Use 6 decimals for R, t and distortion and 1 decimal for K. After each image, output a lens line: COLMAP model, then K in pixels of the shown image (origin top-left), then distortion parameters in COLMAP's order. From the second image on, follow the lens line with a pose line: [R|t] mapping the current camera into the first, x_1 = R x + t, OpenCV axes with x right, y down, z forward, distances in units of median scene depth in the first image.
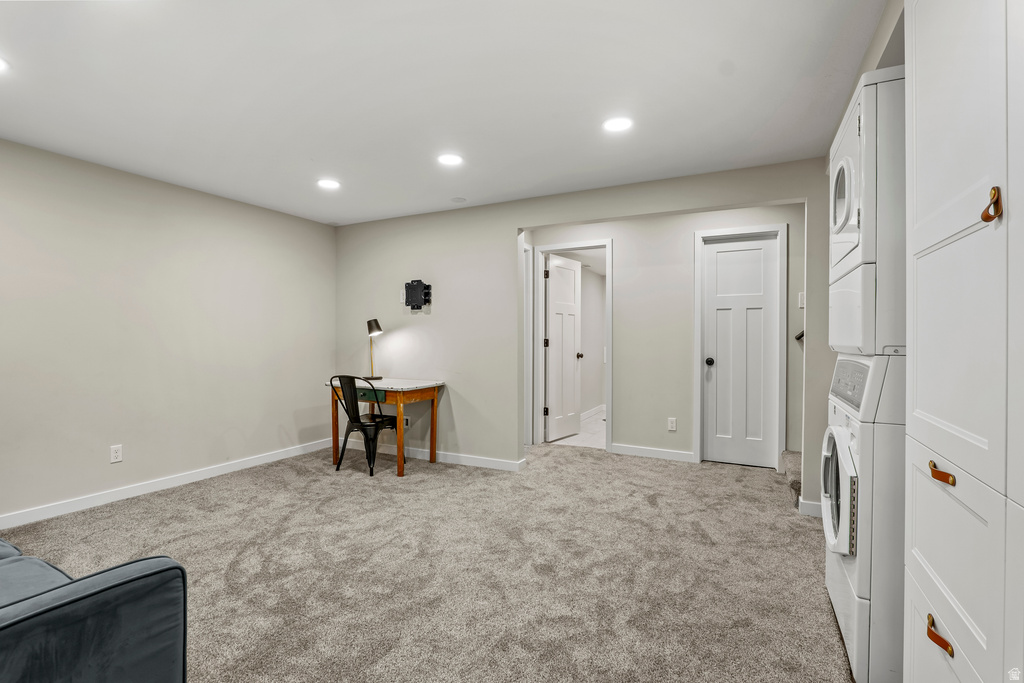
lens RADIAL K [[475.4, 0, 513.0], [0, 475.4, 338.9], [0, 0, 1]] dist [-0.026492, 0.008911]
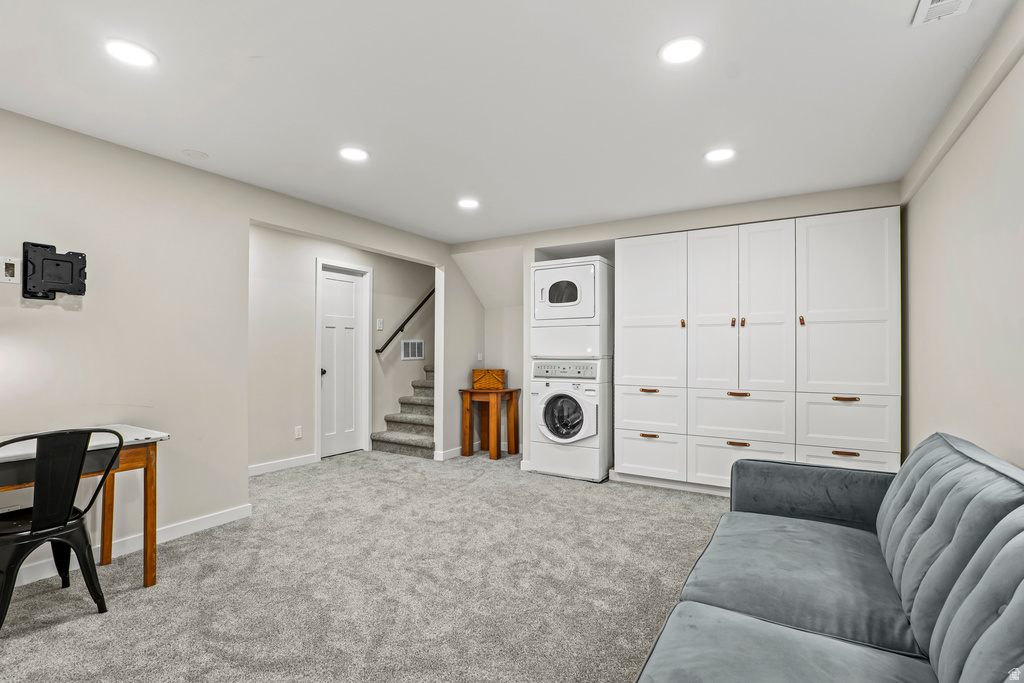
lens RADIAL K [[482.4, 0, 511.2], [0, 482.4, 344.0], [0, 0, 1]] dist [-0.027738, 0.008401]
pose [[0.070060, 0.011779, 0.997473, -0.832695], [-0.001899, 0.999930, -0.011675, -0.008112], [-0.997541, -0.001077, 0.070078, 0.522541]]
